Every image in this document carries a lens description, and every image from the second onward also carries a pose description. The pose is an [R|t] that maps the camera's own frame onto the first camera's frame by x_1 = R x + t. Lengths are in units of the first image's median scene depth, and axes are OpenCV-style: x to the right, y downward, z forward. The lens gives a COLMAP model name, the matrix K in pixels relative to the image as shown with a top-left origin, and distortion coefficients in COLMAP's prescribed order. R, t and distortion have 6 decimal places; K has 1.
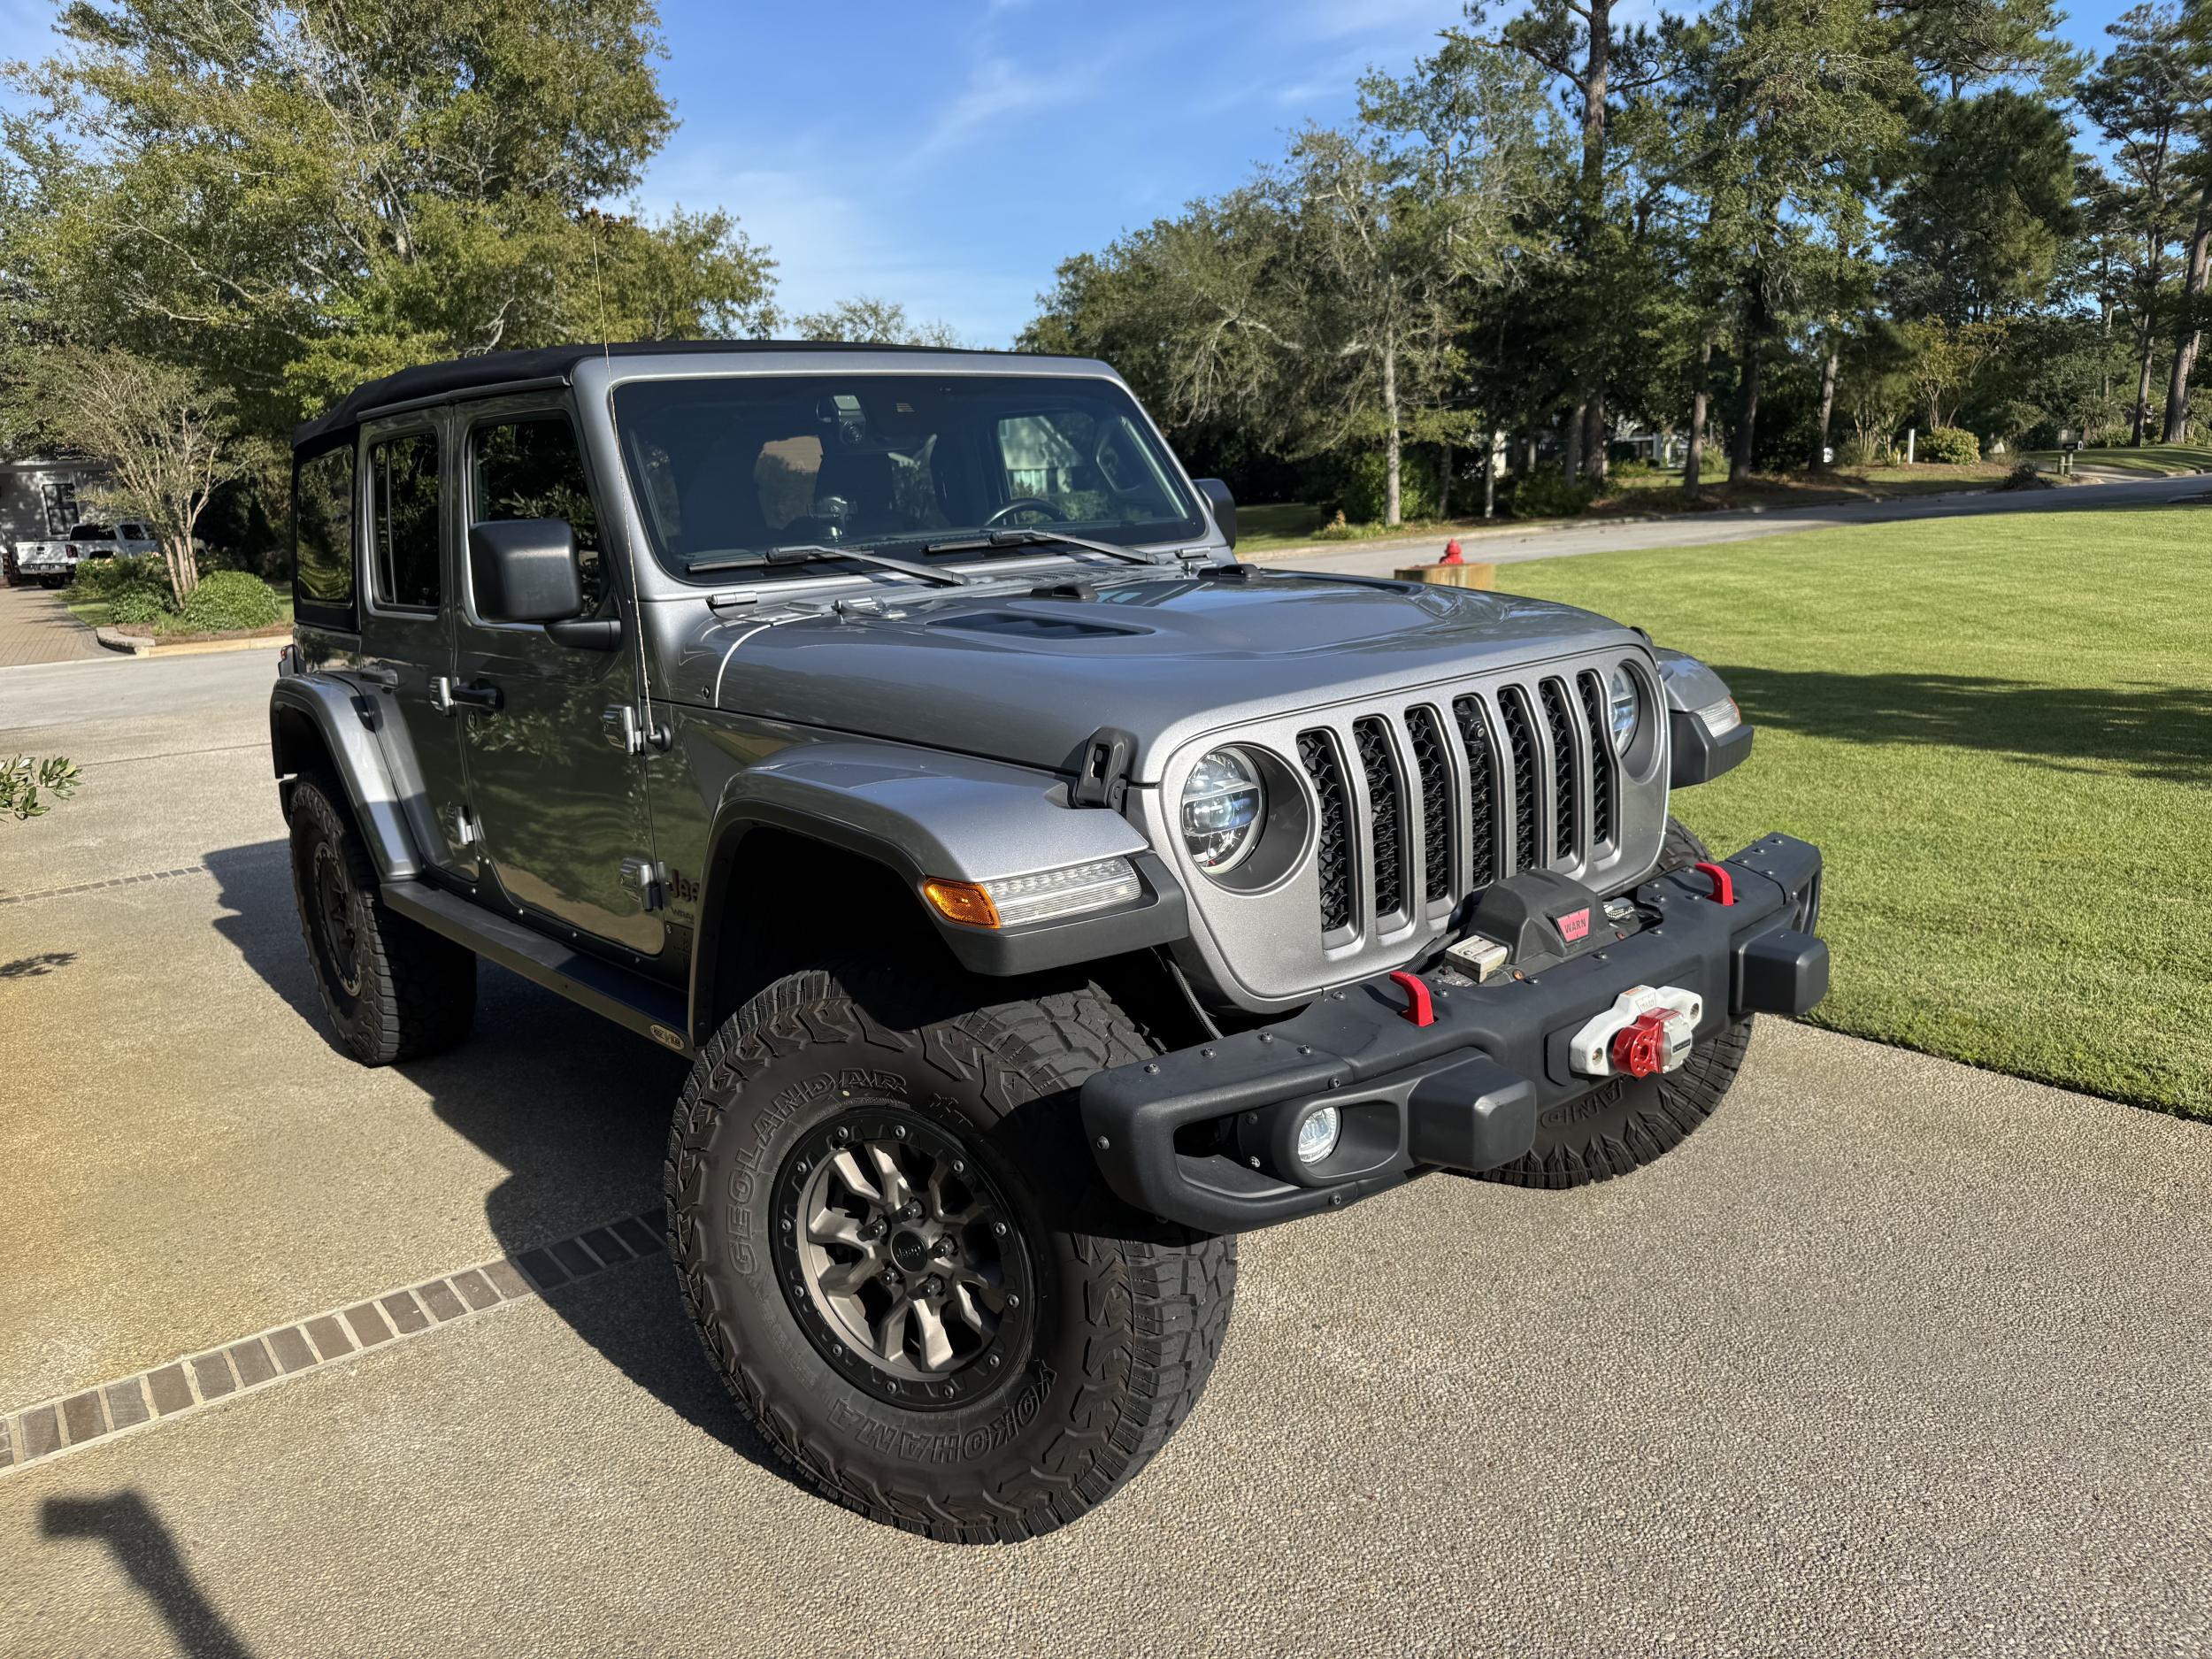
lens RADIAL K [[1632.8, 0, 1106.6], [0, 1632.8, 846.1], [0, 0, 1]] dist [-0.000468, -0.004306]
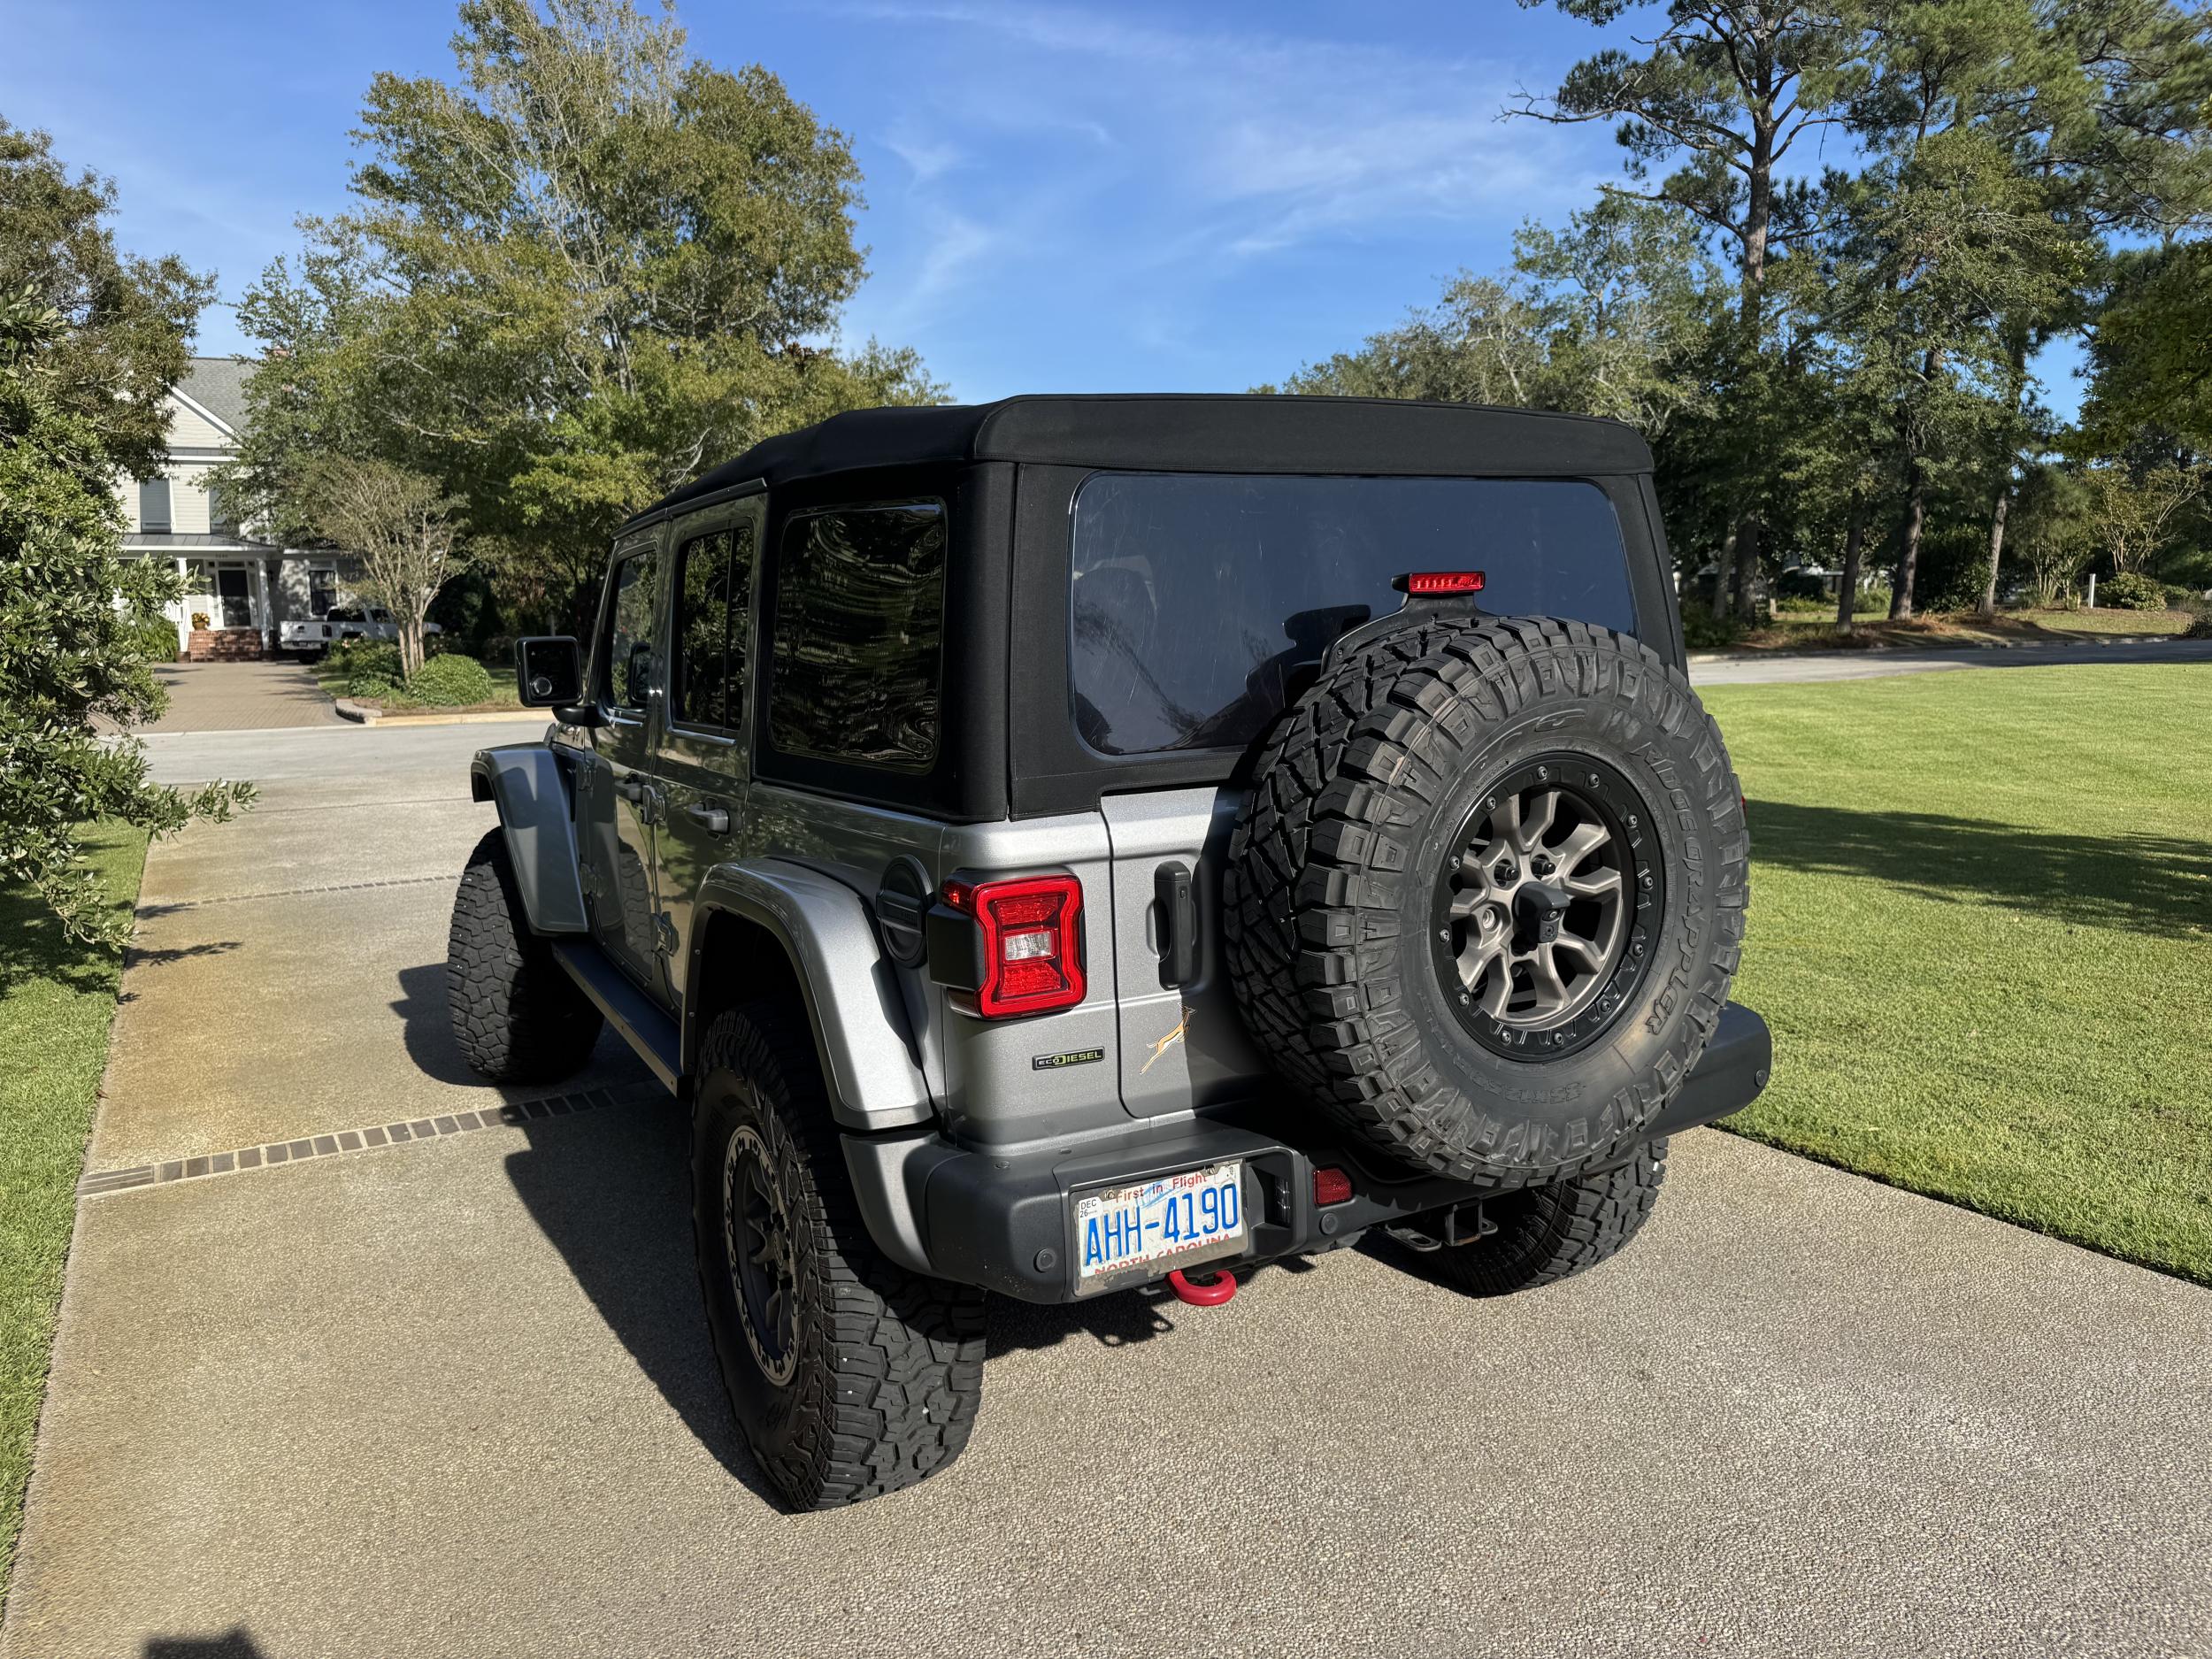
lens RADIAL K [[1642.3, 0, 1107.7], [0, 1642.3, 831.7], [0, 0, 1]] dist [0.028642, -0.043956]
pose [[0.991550, 0.049849, -0.119762, 0.061104], [-0.058780, 0.995654, -0.072235, 0.010464], [0.115640, 0.078664, 0.990171, -0.074610]]
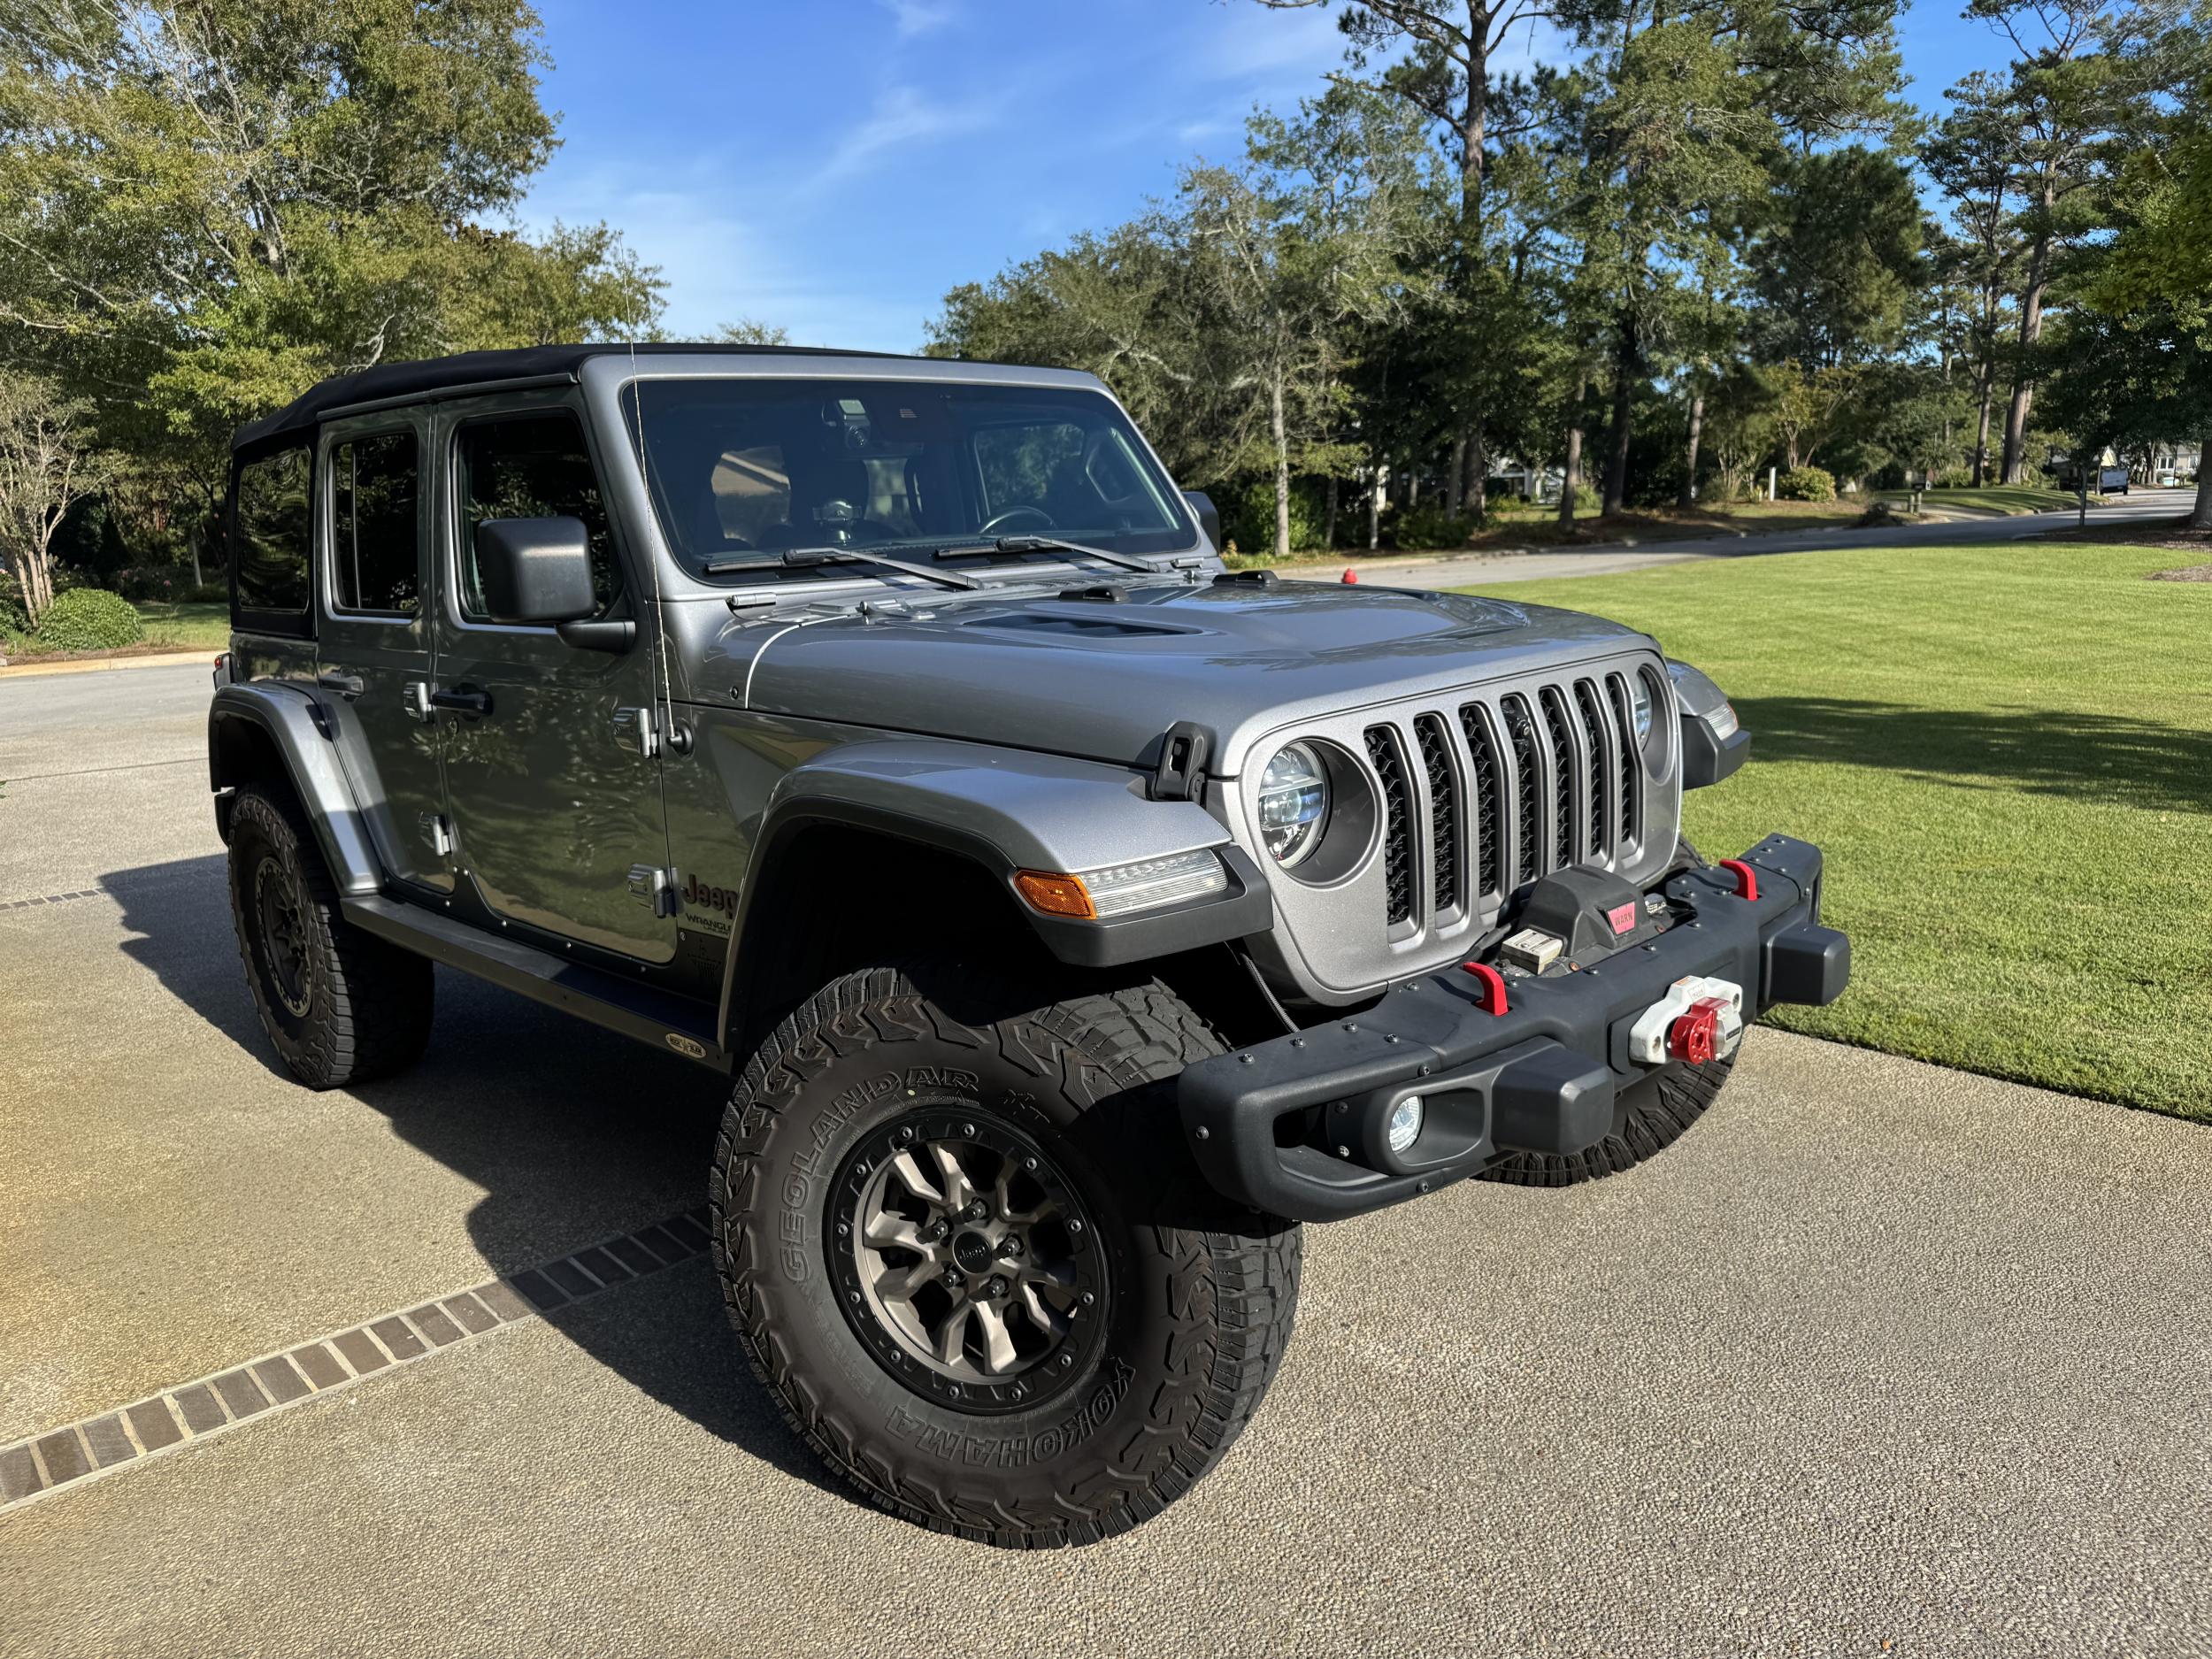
lens RADIAL K [[1630.7, 0, 1117.0], [0, 1630.7, 840.1], [0, 0, 1]] dist [0.008353, -0.015416]
pose [[0.996872, -0.003473, 0.078960, -0.012027], [0.005106, 0.999777, -0.020487, 0.002071], [-0.078871, 0.020826, 0.996667, 0.000292]]
